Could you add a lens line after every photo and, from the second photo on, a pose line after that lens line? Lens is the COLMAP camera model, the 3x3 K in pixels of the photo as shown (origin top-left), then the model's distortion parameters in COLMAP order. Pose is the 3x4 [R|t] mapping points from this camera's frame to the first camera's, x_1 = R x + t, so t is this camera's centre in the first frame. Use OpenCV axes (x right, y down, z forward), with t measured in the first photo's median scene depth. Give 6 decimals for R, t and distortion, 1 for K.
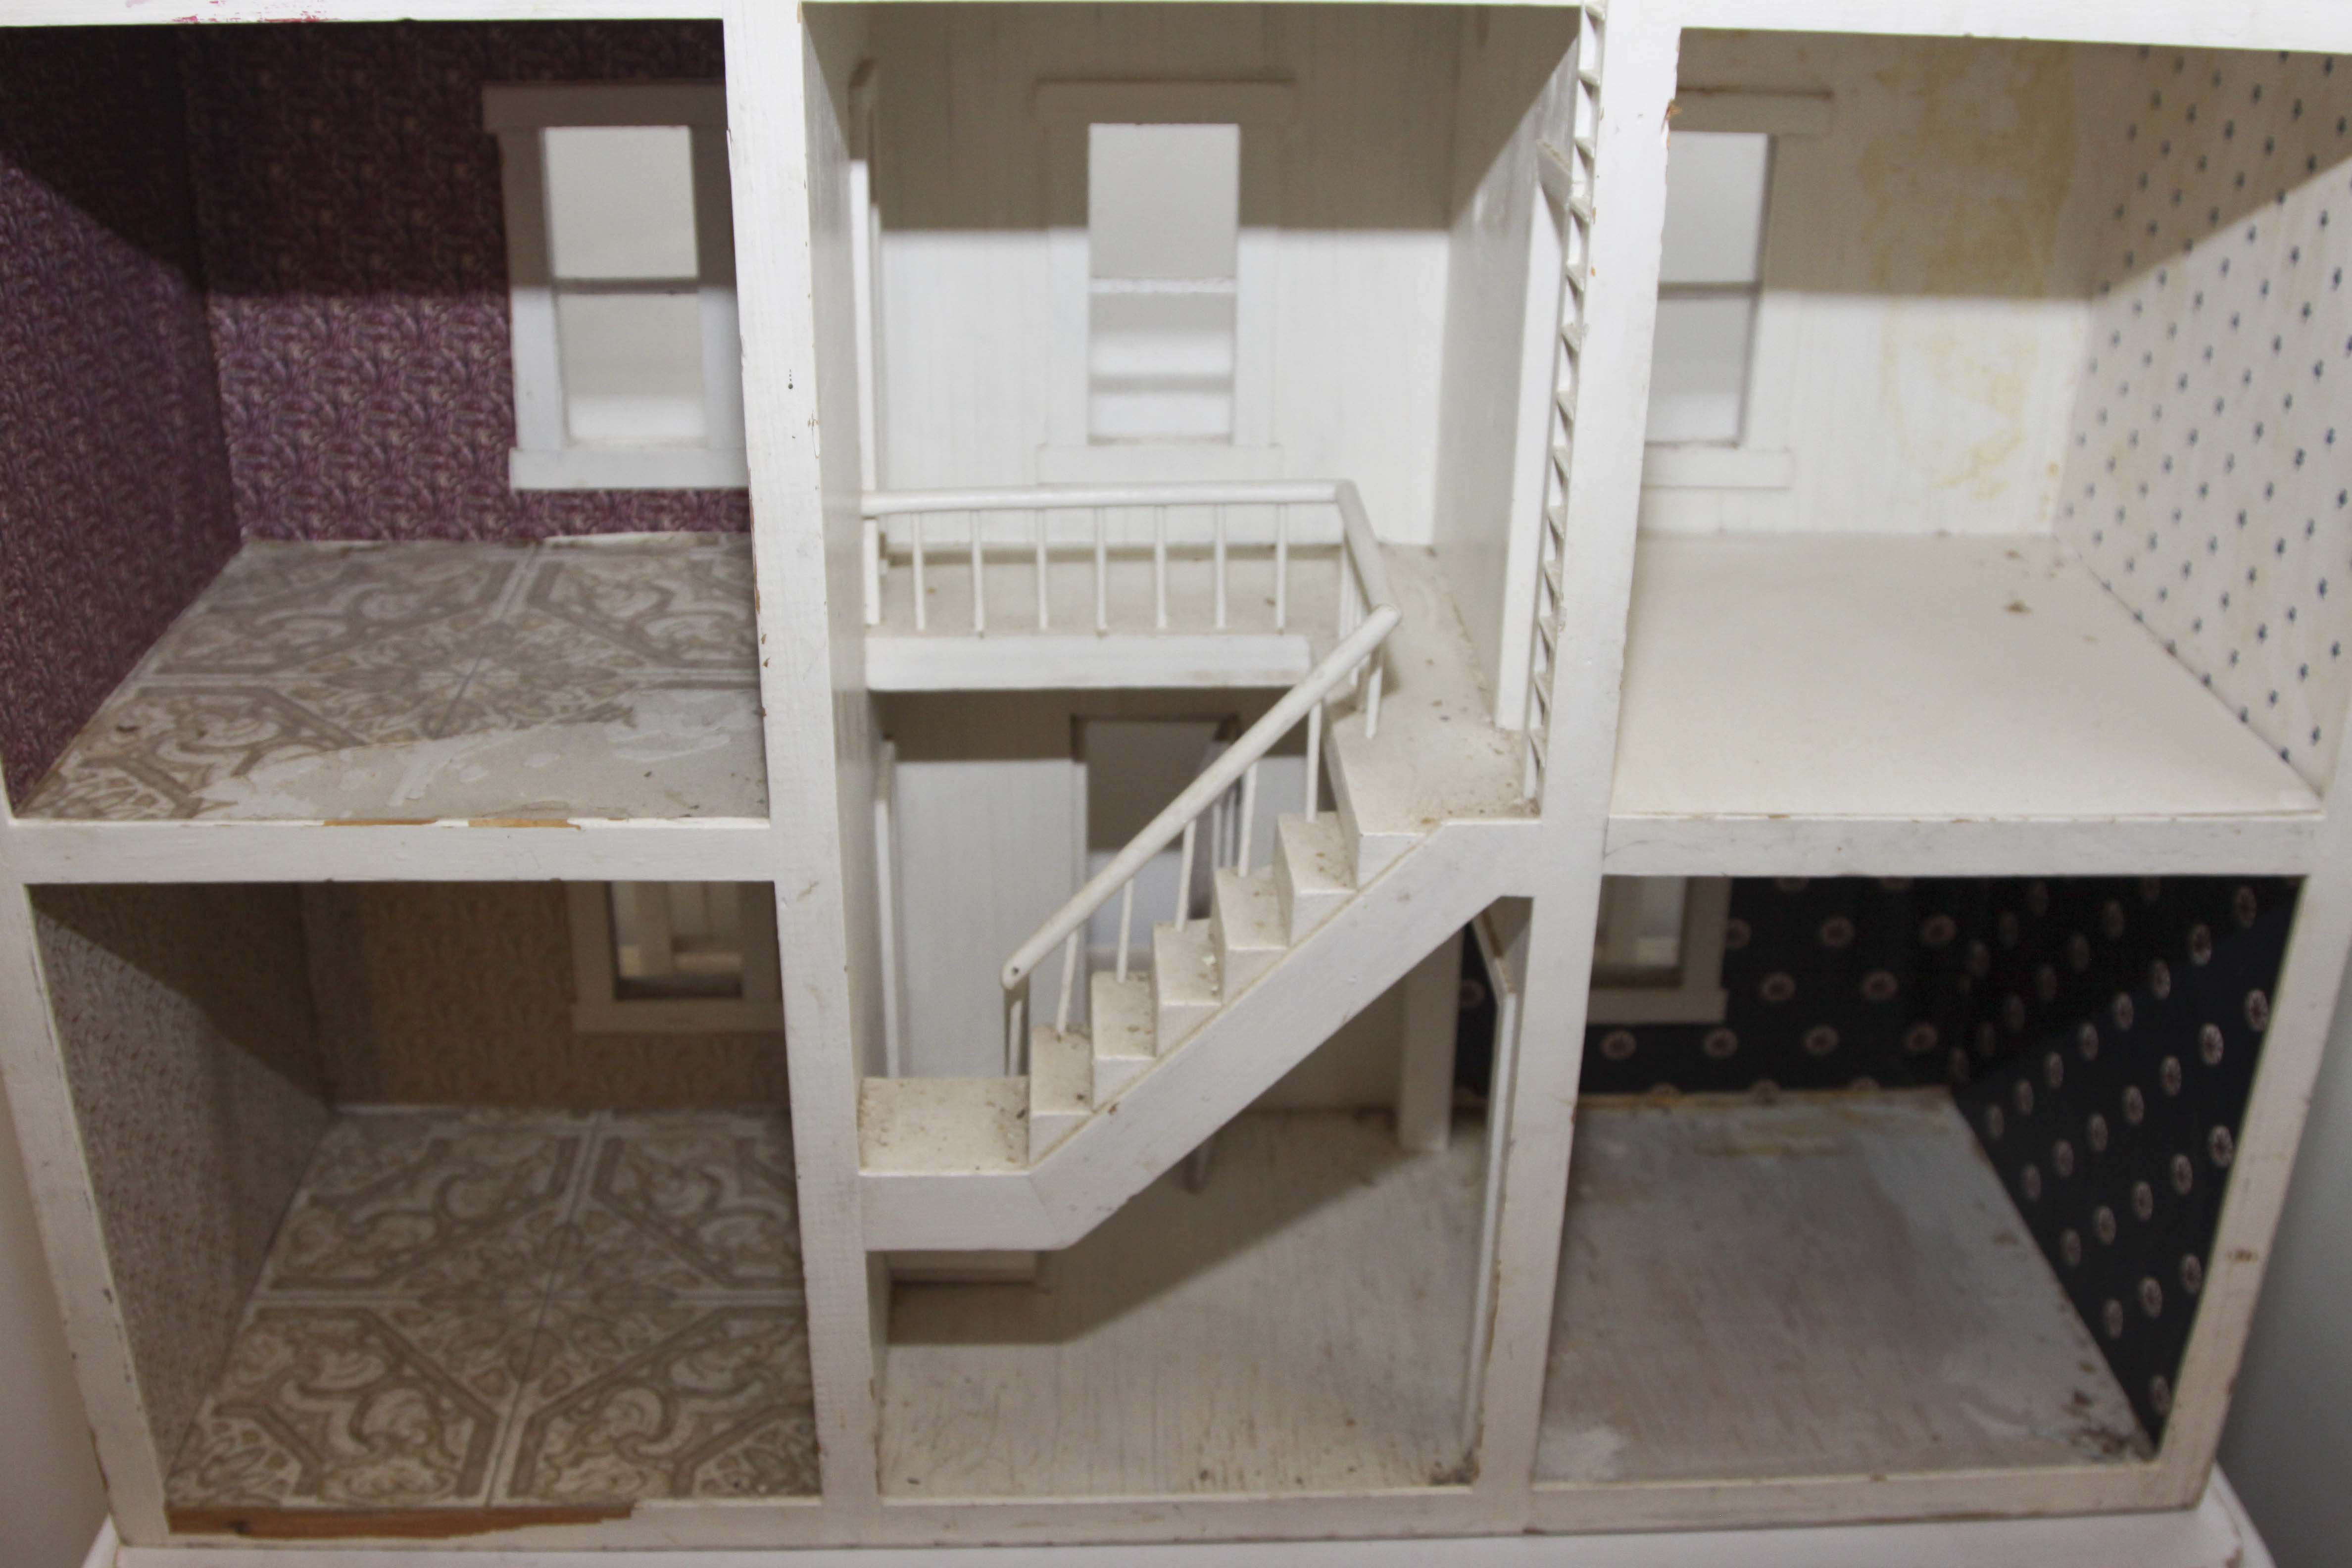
lens RADIAL K [[2498.4, 0, 1188.5], [0, 2498.4, 777.4], [0, 0, 1]] dist [-0.114493, 0.000000]
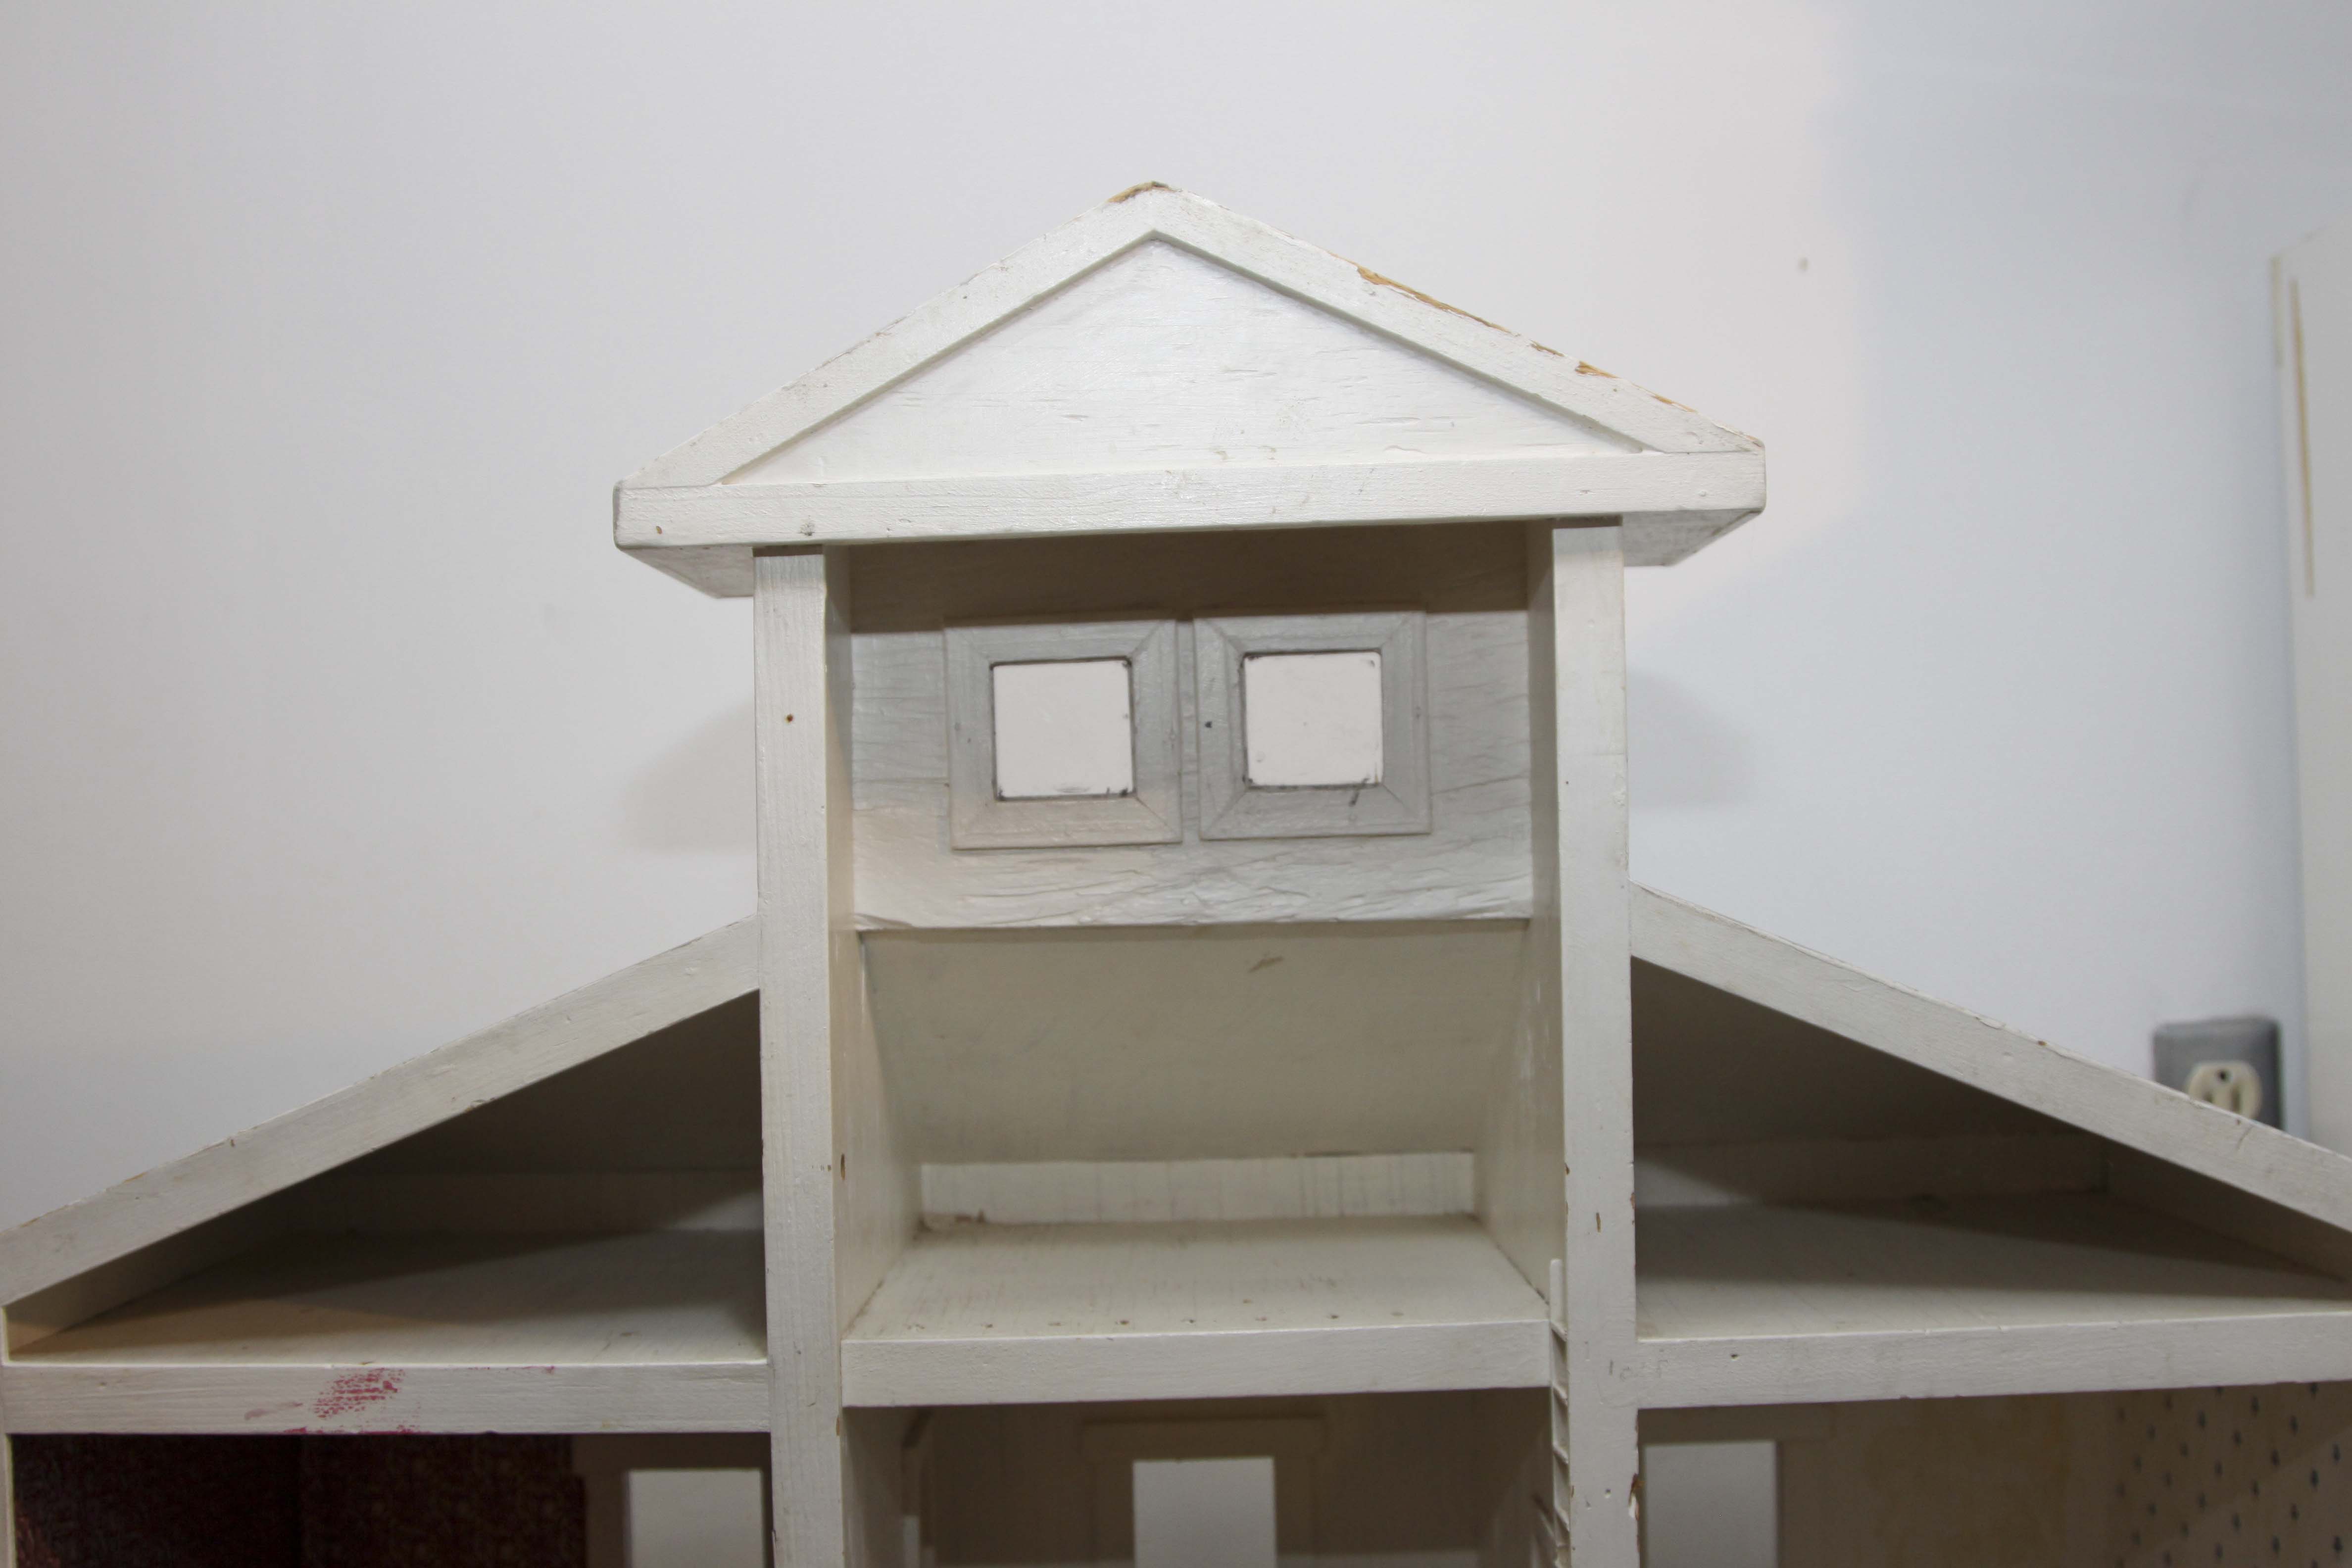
lens RADIAL K [[2498.4, 0, 1185.9], [0, 2498.4, 765.2], [0, 0, 1]] dist [-0.114493, 0.000000]
pose [[0.998148, -0.042546, -0.043480, 0.043772], [0.018296, 0.891605, -0.452444, -0.048763], [0.058016, 0.450811, 0.890732, -0.089099]]
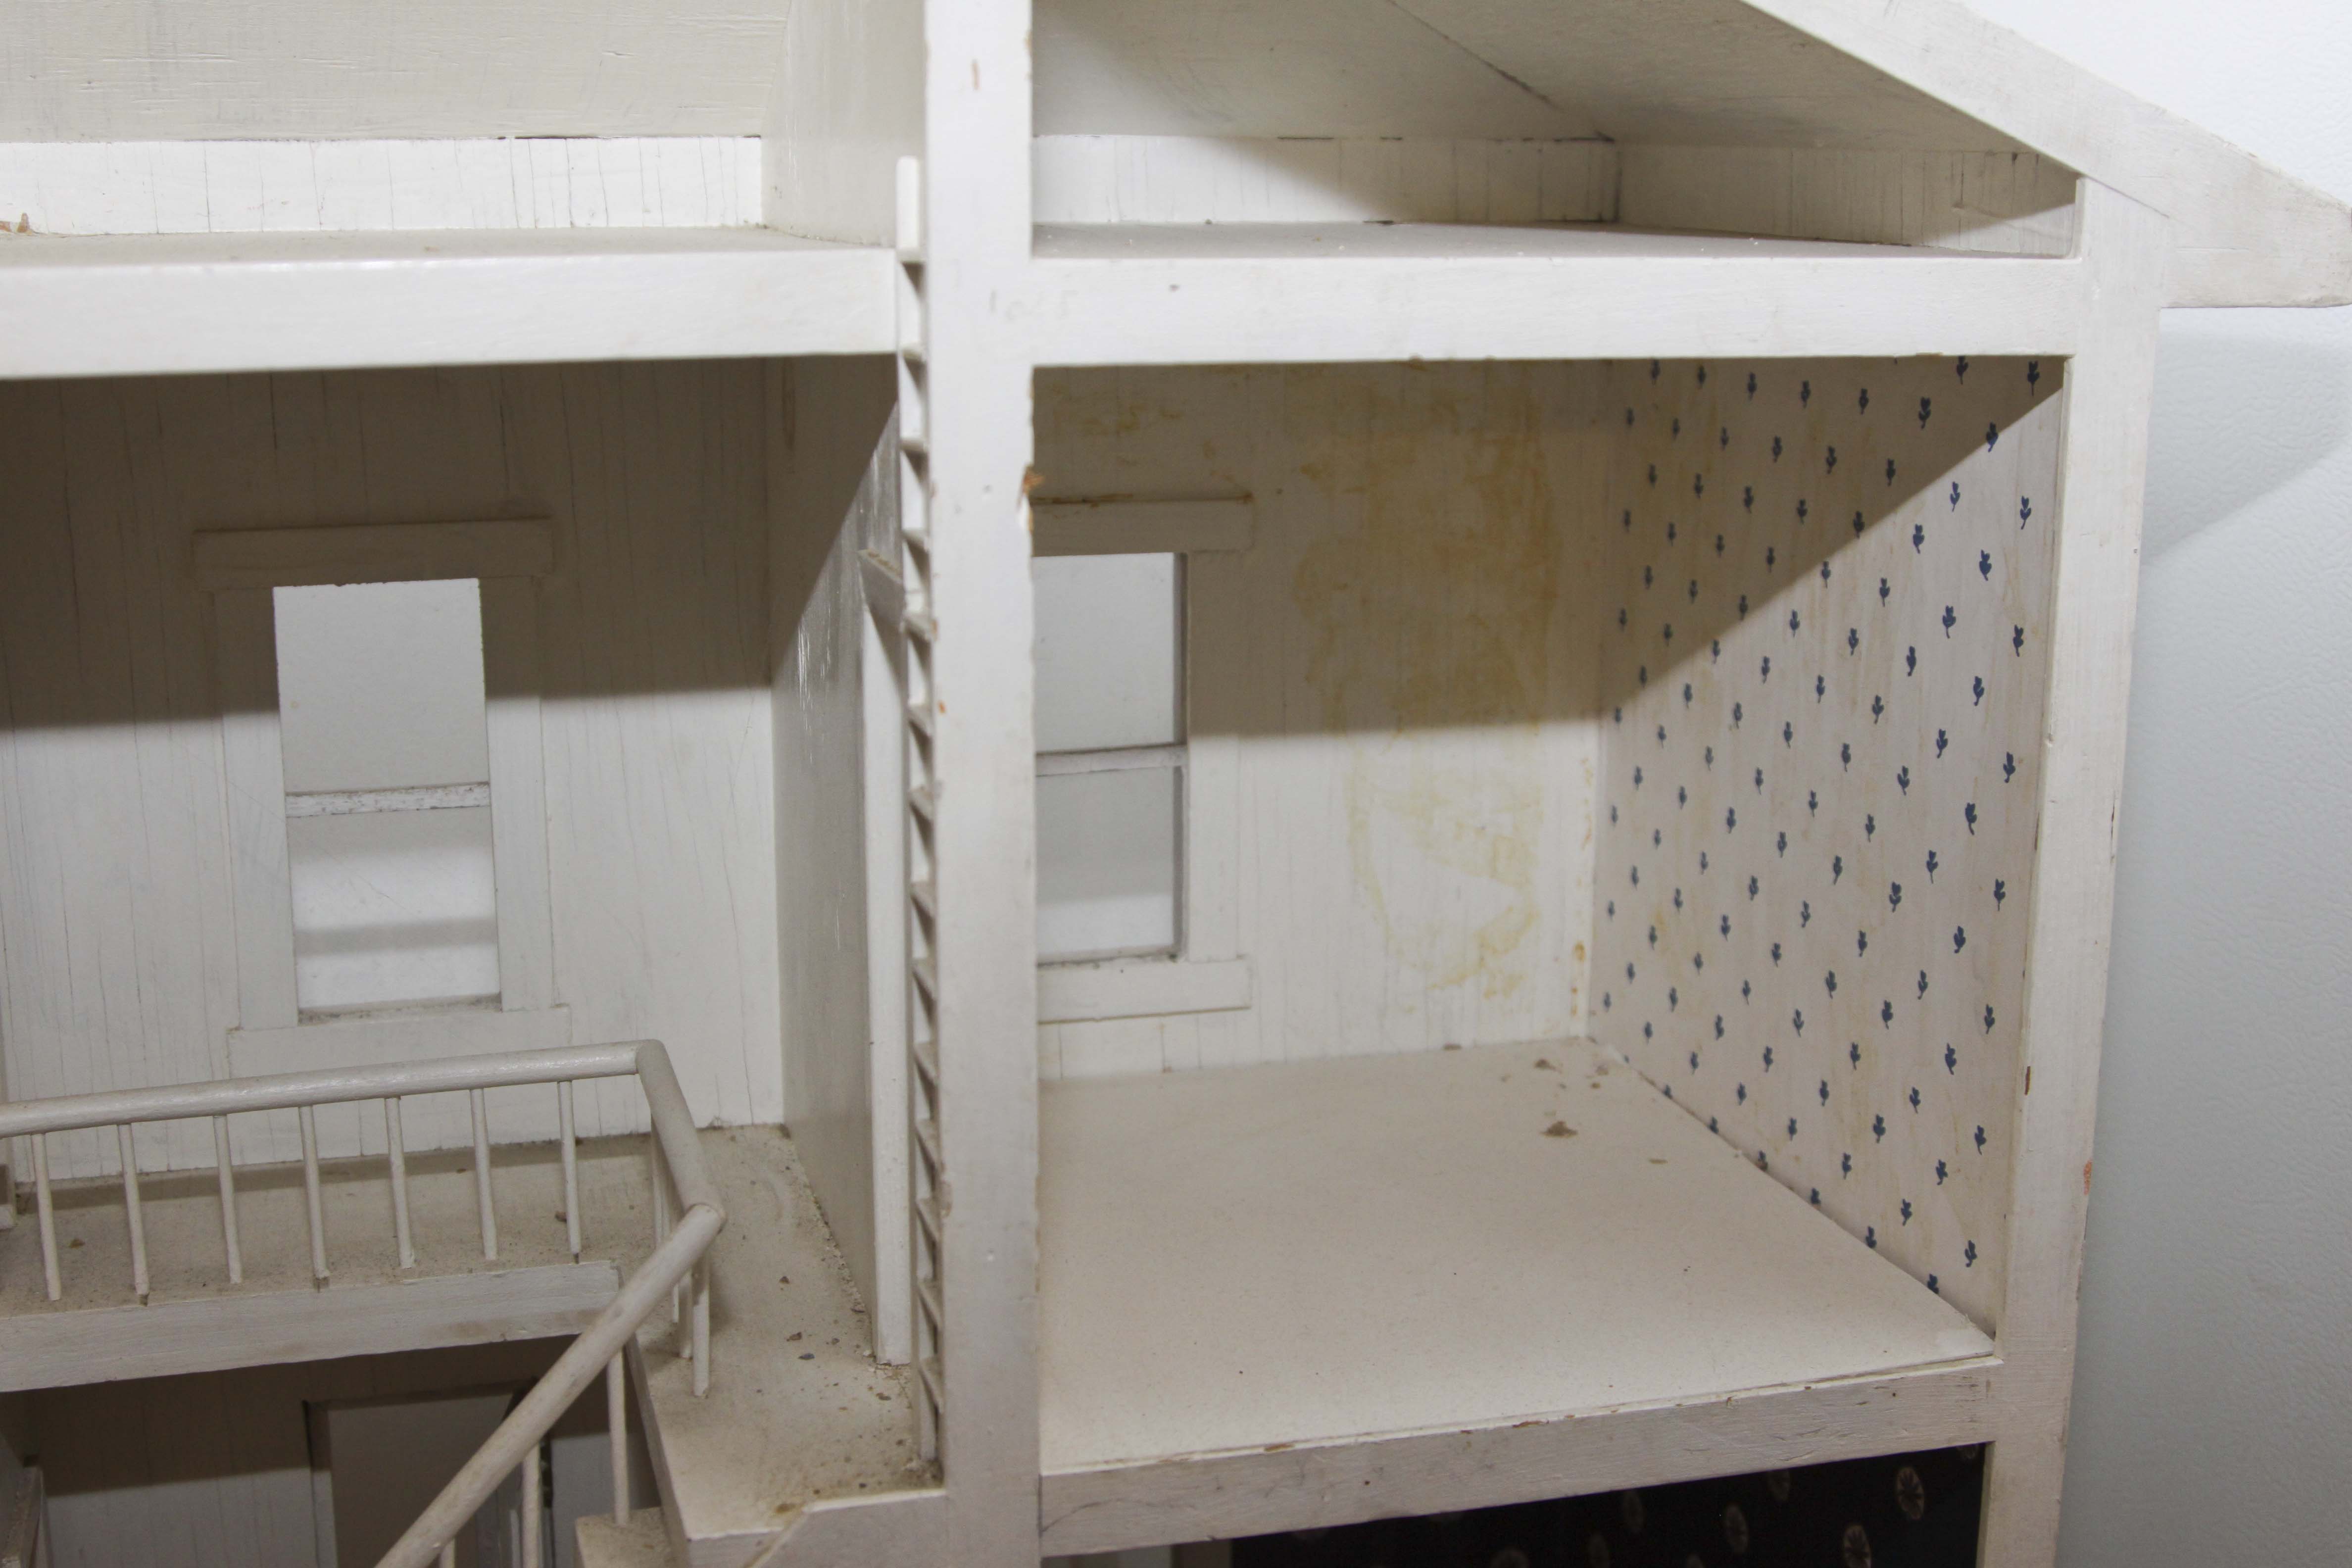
lens RADIAL K [[2936.1, 0, 1184.5], [0, 2936.1, 776.3], [0, 0, 1]] dist [-0.078098, 0.000000]
pose [[0.974816, -0.062826, 0.213976, 0.037100], [0.107890, 0.972597, -0.205951, -0.001203], [-0.195174, 0.223850, 0.954881, 0.136280]]
